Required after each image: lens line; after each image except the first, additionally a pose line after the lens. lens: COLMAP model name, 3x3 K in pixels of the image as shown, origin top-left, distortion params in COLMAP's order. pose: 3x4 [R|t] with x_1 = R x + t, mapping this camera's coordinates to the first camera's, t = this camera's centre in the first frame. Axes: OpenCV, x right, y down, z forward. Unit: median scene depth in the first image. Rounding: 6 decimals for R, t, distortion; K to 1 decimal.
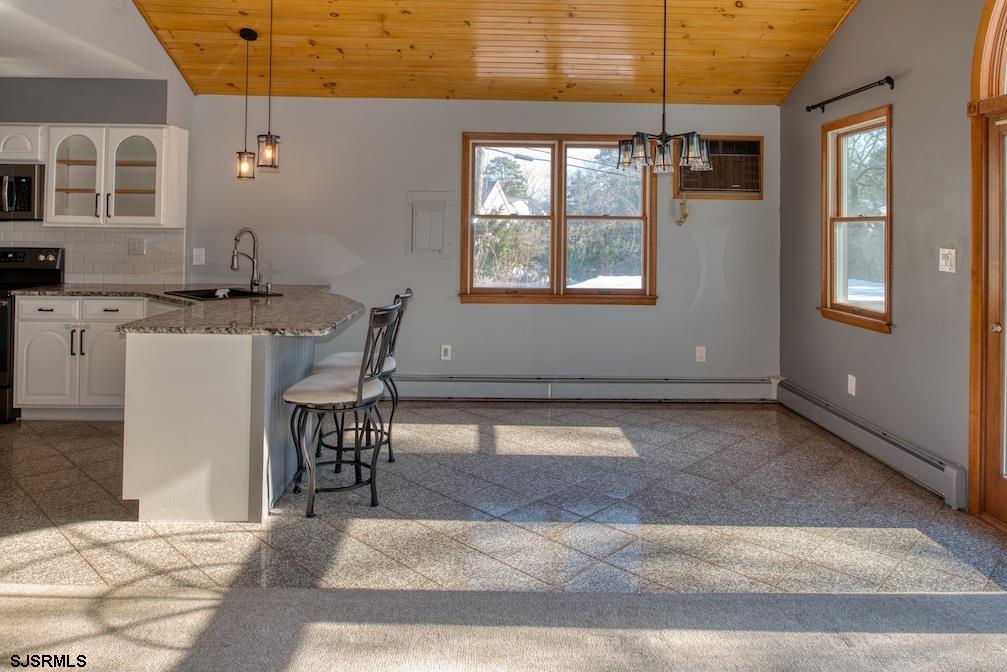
lens RADIAL K [[687.4, 0, 501.5], [0, 687.4, 215.4], [0, 0, 1]] dist [0.001597, -0.029590]
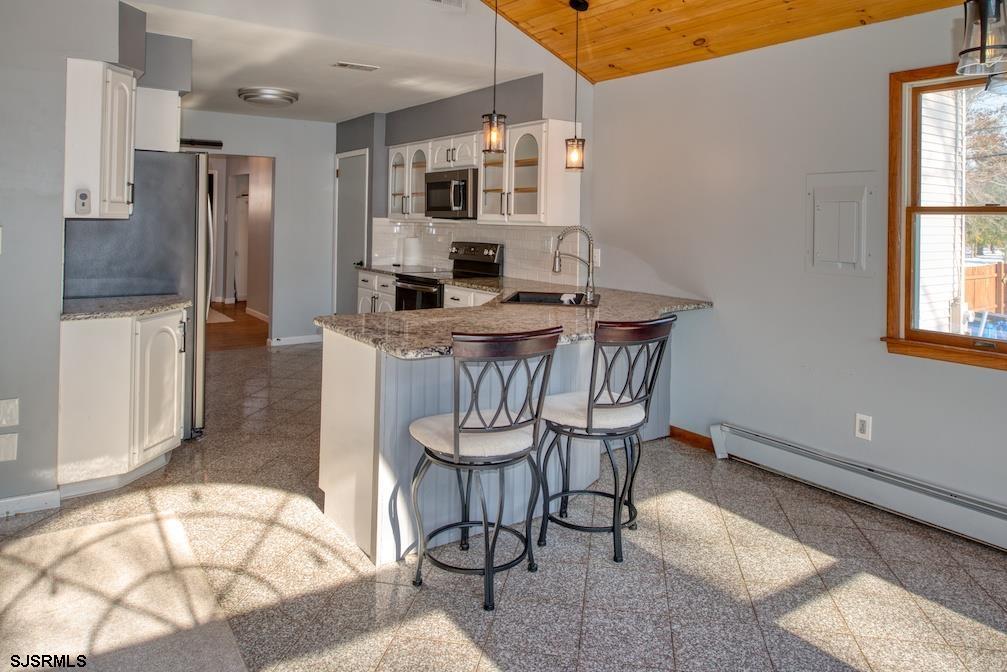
lens RADIAL K [[687.4, 0, 501.5], [0, 687.4, 215.4], [0, 0, 1]] dist [0.001597, -0.029590]
pose [[0.546077, -0.007865, -0.837698, 0.291925], [0.004198, 0.999969, -0.006652, 0.009728], [0.837724, 0.000116, 0.546093, 0.420696]]
